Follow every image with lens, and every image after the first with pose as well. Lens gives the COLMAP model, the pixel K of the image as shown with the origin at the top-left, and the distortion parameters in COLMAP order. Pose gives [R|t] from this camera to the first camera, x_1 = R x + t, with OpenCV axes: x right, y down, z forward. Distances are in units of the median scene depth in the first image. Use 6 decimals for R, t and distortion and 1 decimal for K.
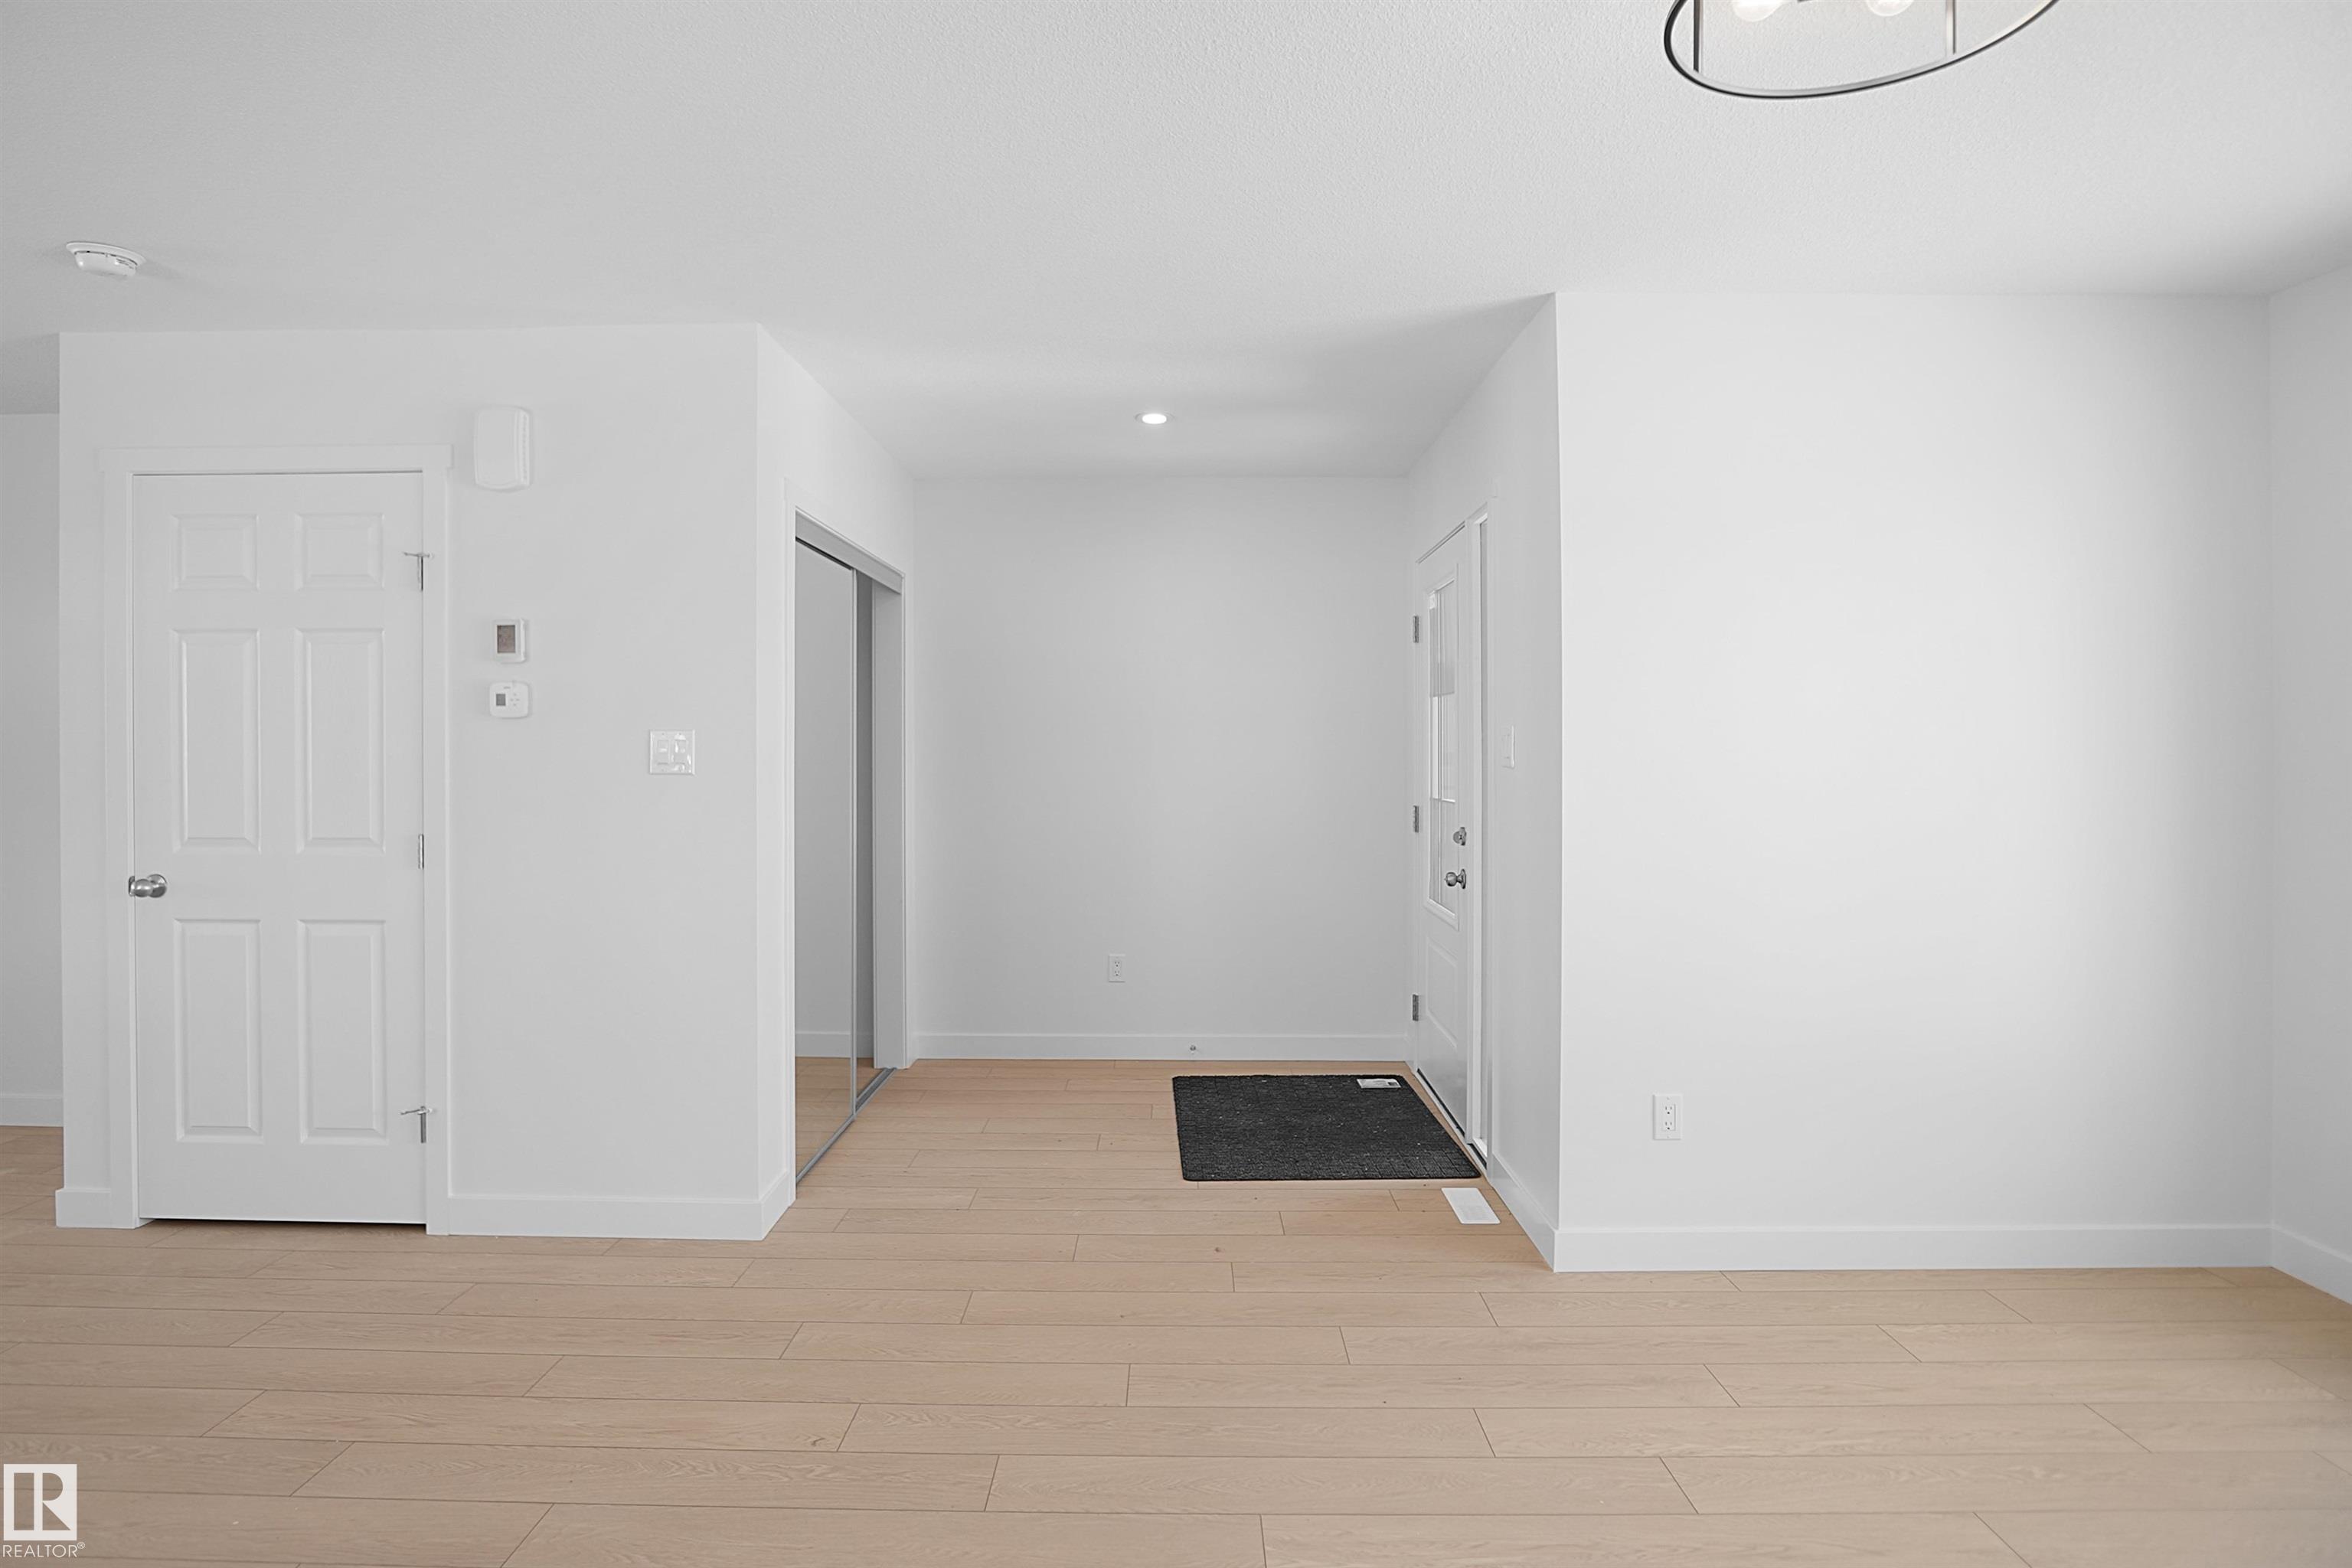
lens RADIAL K [[1277.3, 0, 1155.5], [0, 1277.3, 761.5], [0, 0, 1]] dist [-0.027850, 0.003154]
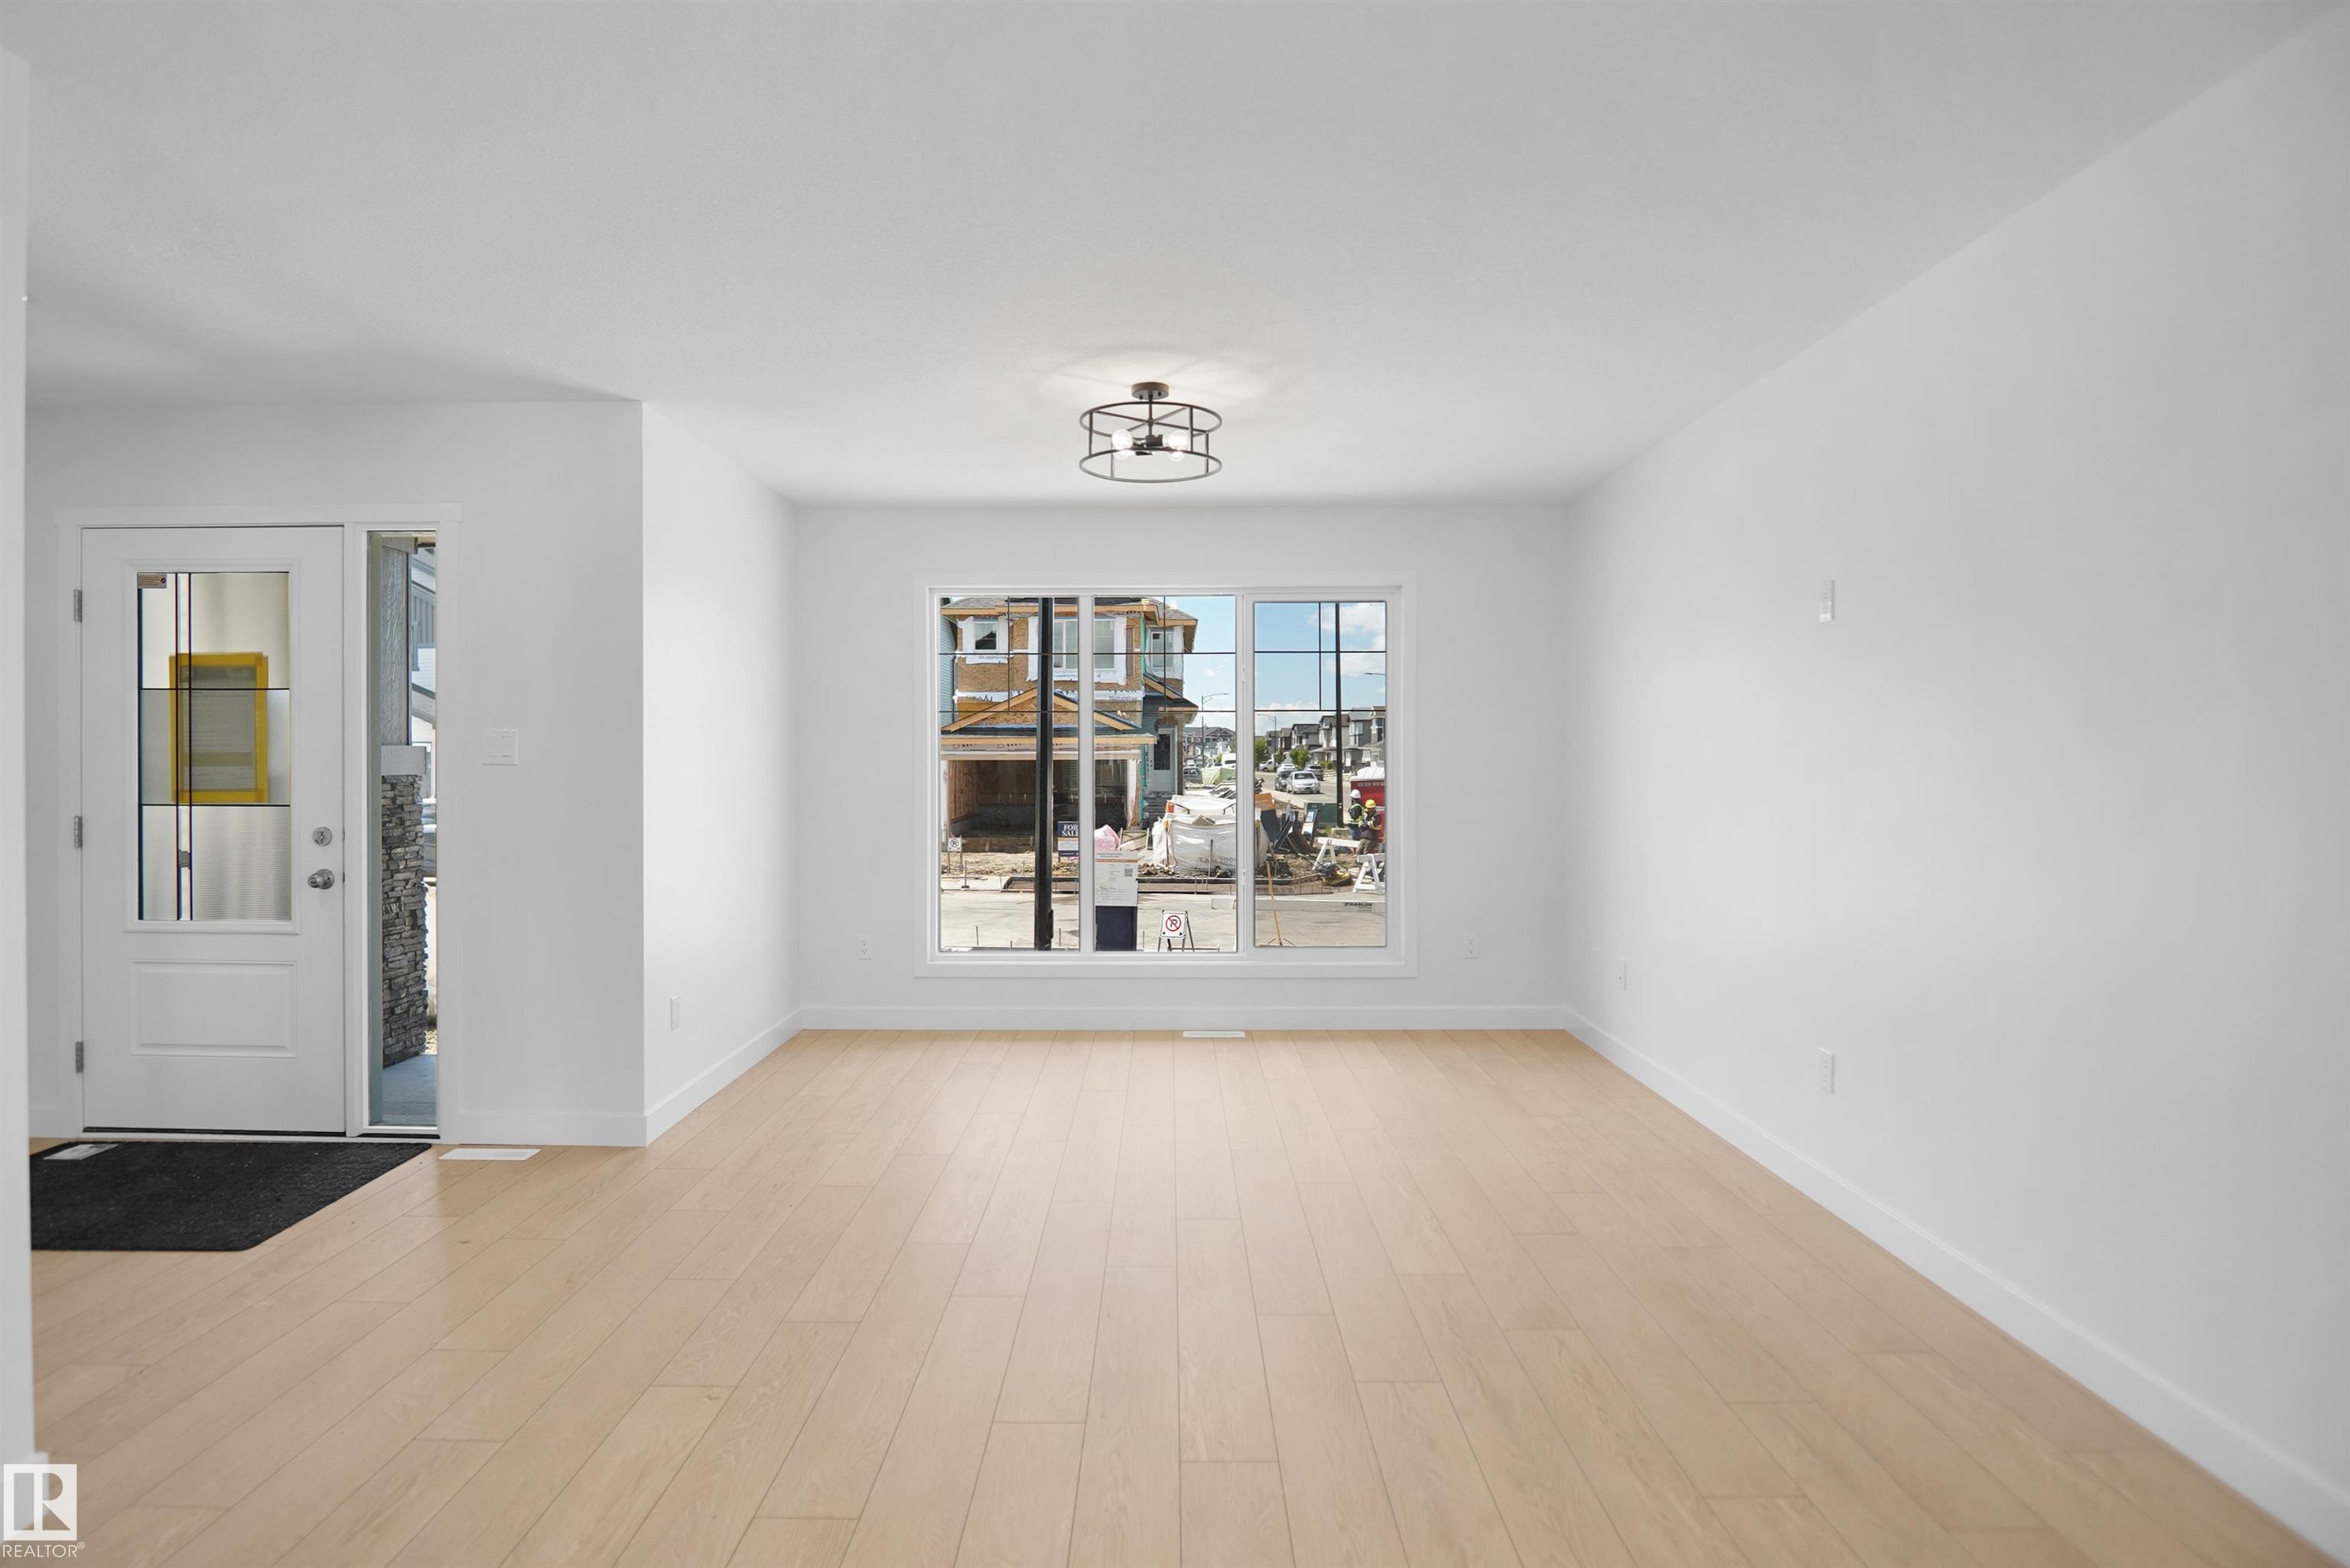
lens RADIAL K [[1276.2, 0, 1154.5], [0, 1276.2, 761.5], [0, 0, 1]] dist [-0.027850, 0.003154]
pose [[-0.008809, -0.001780, 0.999960, -0.848060], [0.009032, 0.999957, 0.001859, 0.004881], [-0.999920, 0.009048, -0.008792, 0.407451]]
